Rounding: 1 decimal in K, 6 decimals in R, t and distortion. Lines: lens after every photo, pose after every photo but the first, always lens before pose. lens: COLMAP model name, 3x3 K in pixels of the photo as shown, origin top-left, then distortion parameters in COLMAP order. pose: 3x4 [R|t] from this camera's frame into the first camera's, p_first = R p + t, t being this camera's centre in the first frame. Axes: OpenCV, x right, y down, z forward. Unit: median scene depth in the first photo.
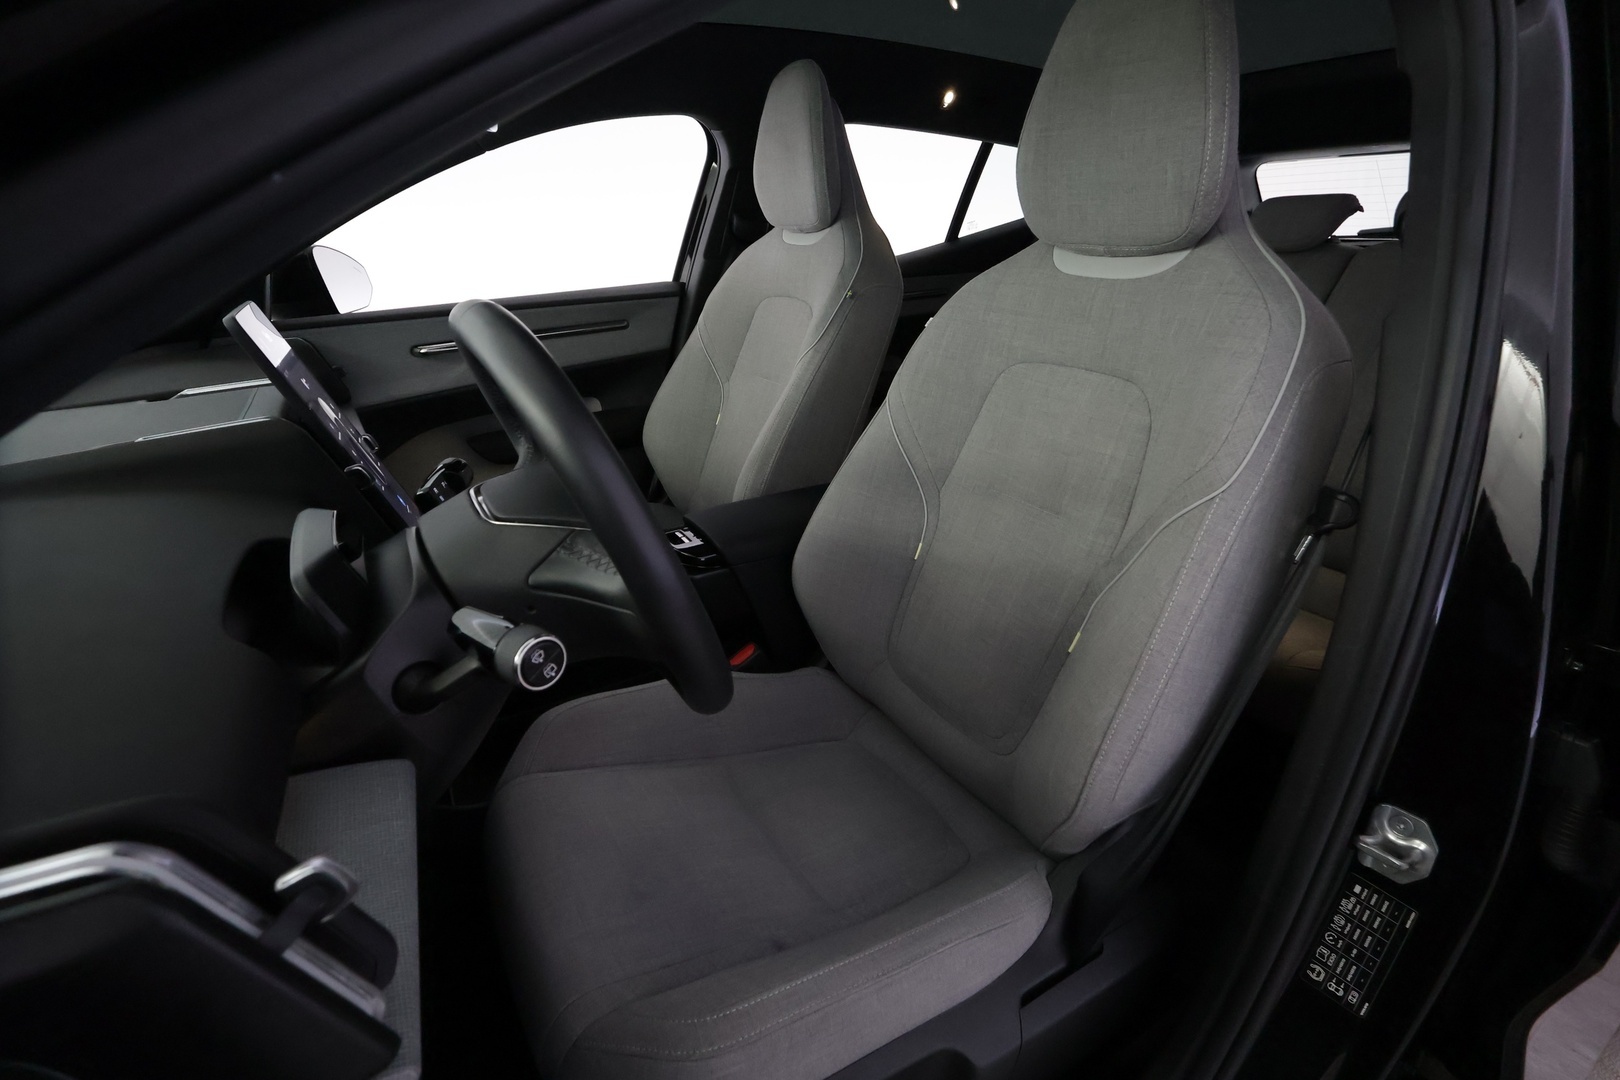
lens RADIAL K [[758.8, 0, 810.0], [0, 758.8, 540.0], [0, 0, 1]] dist [-0.001872, 0.008039]
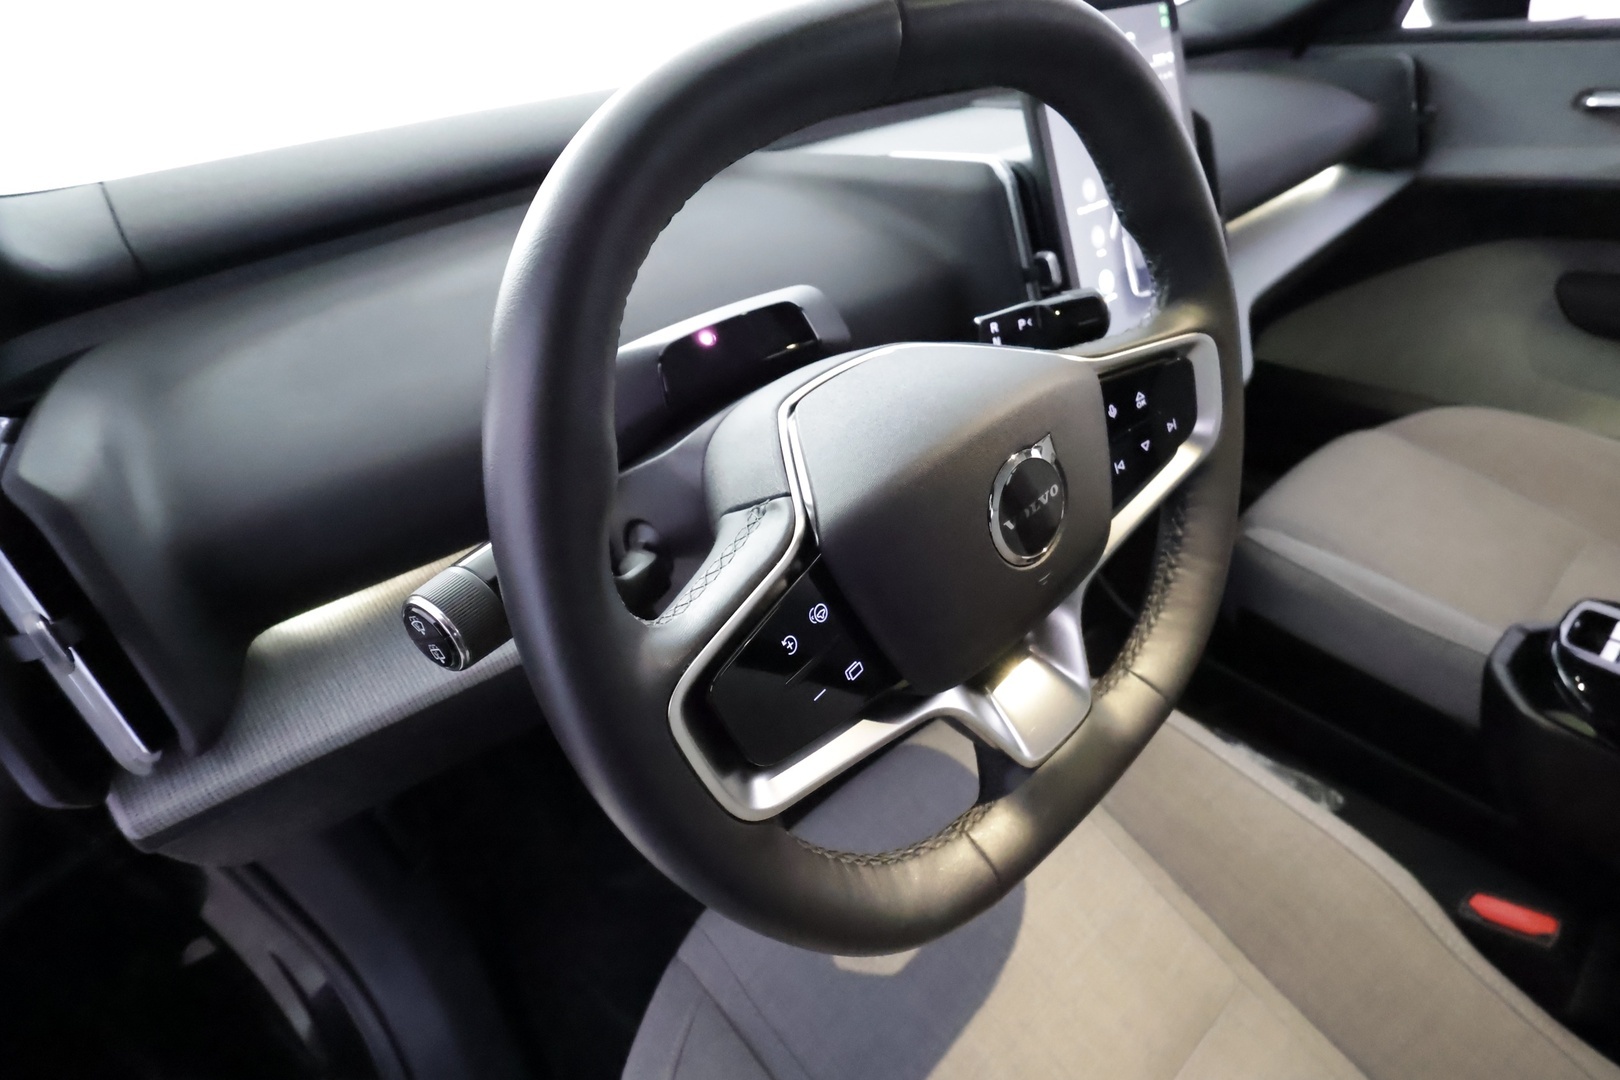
lens RADIAL K [[749.1, 0, 816.7], [0, 749.1, 539.6], [0, 0, 1]] dist [-0.000995, -0.000400]
pose [[0.166651, 0.596867, -0.784842, 0.072046], [-0.319751, 0.785672, 0.529603, -0.149919], [0.932731, 0.162695, 0.321782, 0.470191]]
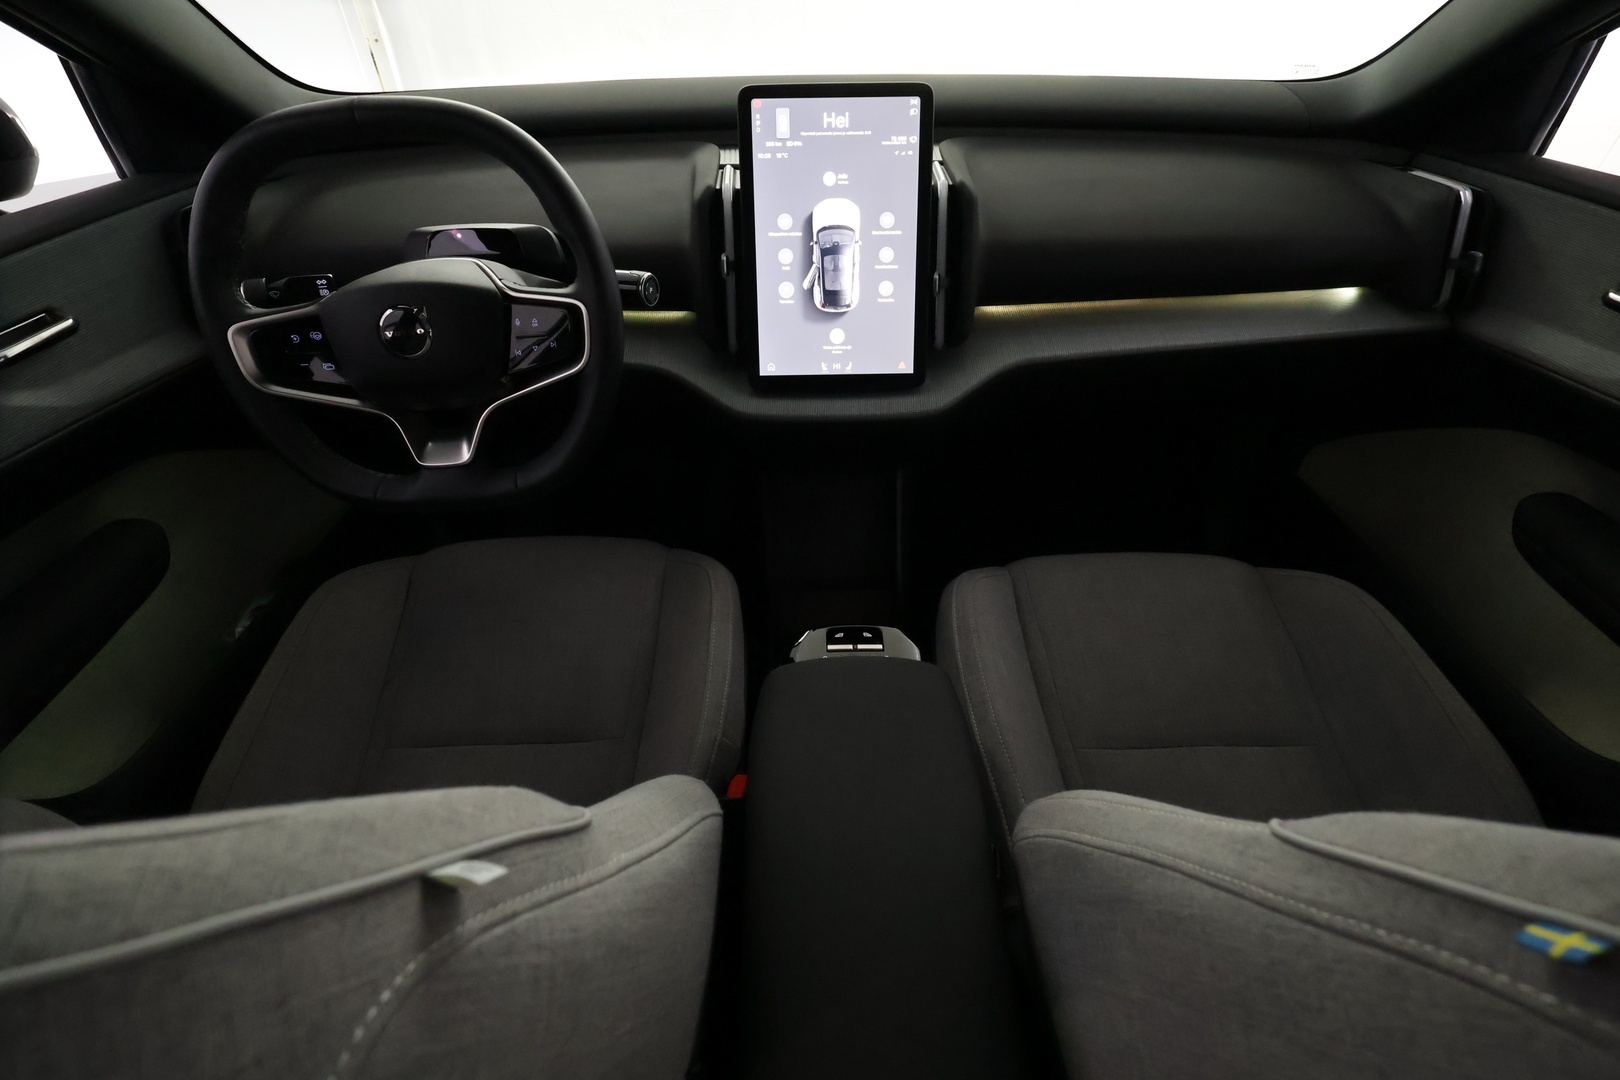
lens RADIAL K [[750.1, 0, 813.5], [0, 750.1, 547.1], [0, 0, 1]] dist [-0.003378, -0.000034]
pose [[-0.487885, 0.577006, -0.655006, 0.212229], [-0.325250, 0.576173, 0.749825, -0.534153], [0.810050, 0.578869, -0.093435, 1.104890]]
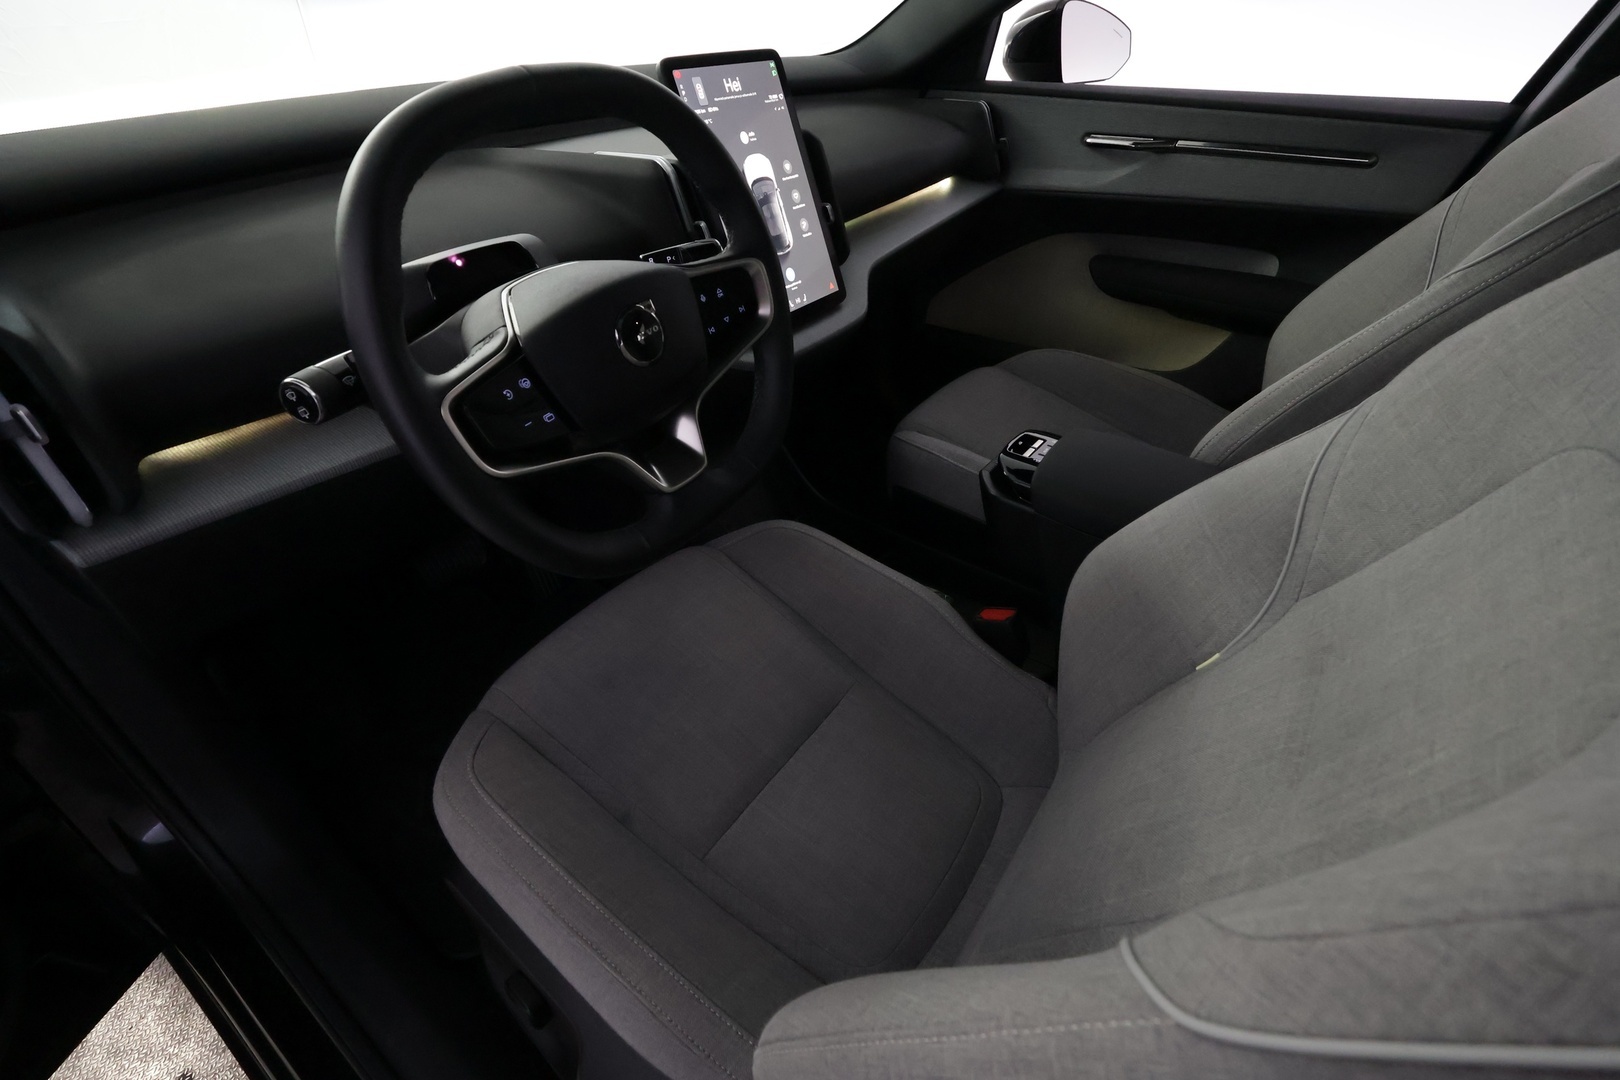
lens RADIAL K [[750.1, 0, 813.5], [0, 750.1, 547.1], [0, 0, 1]] dist [-0.003378, -0.000034]
pose [[0.394194, 0.576958, -0.715353, 0.398380], [-0.376727, 0.811422, 0.446846, -0.203785], [0.838265, 0.093348, 0.537213, 0.460480]]
